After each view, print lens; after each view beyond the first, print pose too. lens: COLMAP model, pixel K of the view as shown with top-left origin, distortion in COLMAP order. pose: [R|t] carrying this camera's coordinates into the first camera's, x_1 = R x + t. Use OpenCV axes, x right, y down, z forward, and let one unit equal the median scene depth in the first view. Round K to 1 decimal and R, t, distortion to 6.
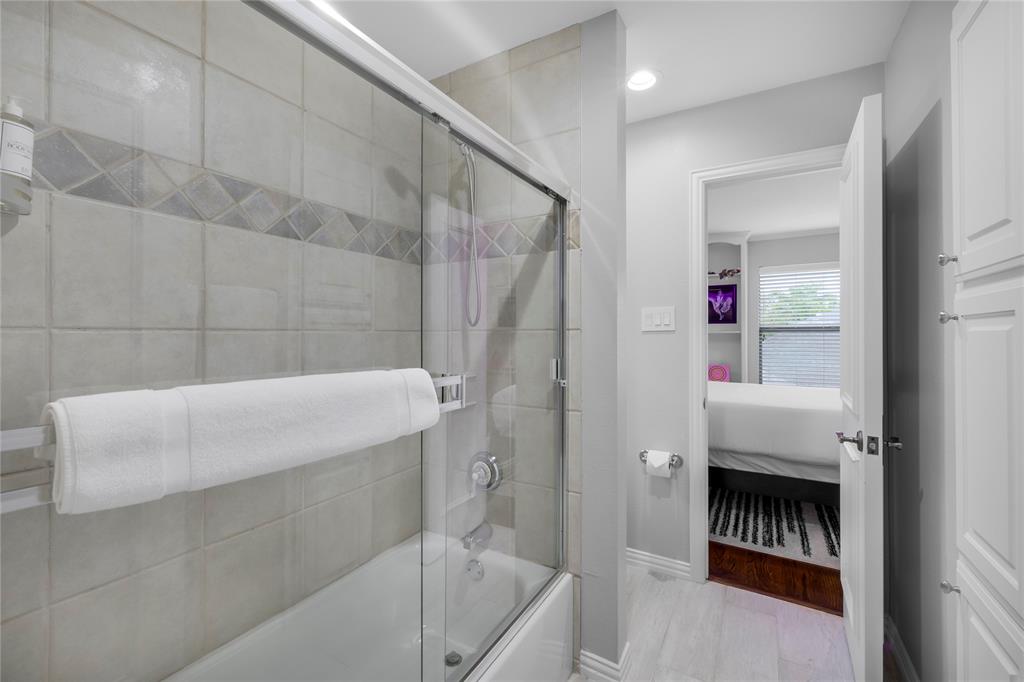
lens RADIAL K [[440.2, 0, 513.5], [0, 440.2, 336.2], [0, 0, 1]] dist [0.003710, 0.000351]
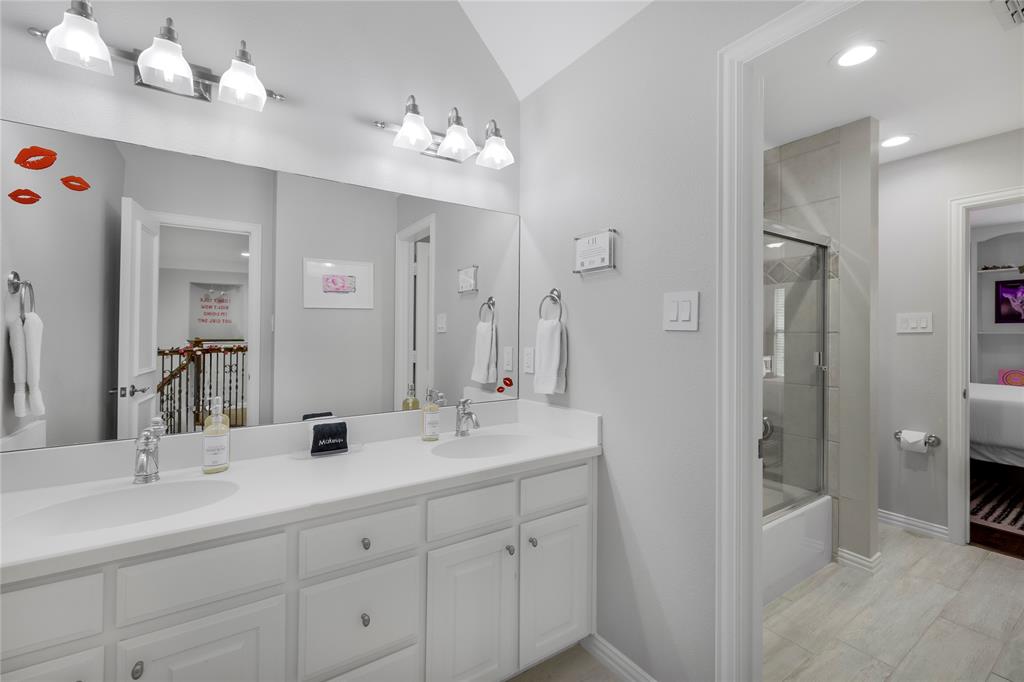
lens RADIAL K [[440.2, 0, 505.5], [0, 440.2, 336.9], [0, 0, 1]] dist [0.003710, 0.000351]
pose [[0.893822, 0.002497, -0.448414, -0.178474], [-0.002159, 0.999997, 0.001266, 0.001138], [0.448416, -0.000164, 0.893825, -0.803962]]
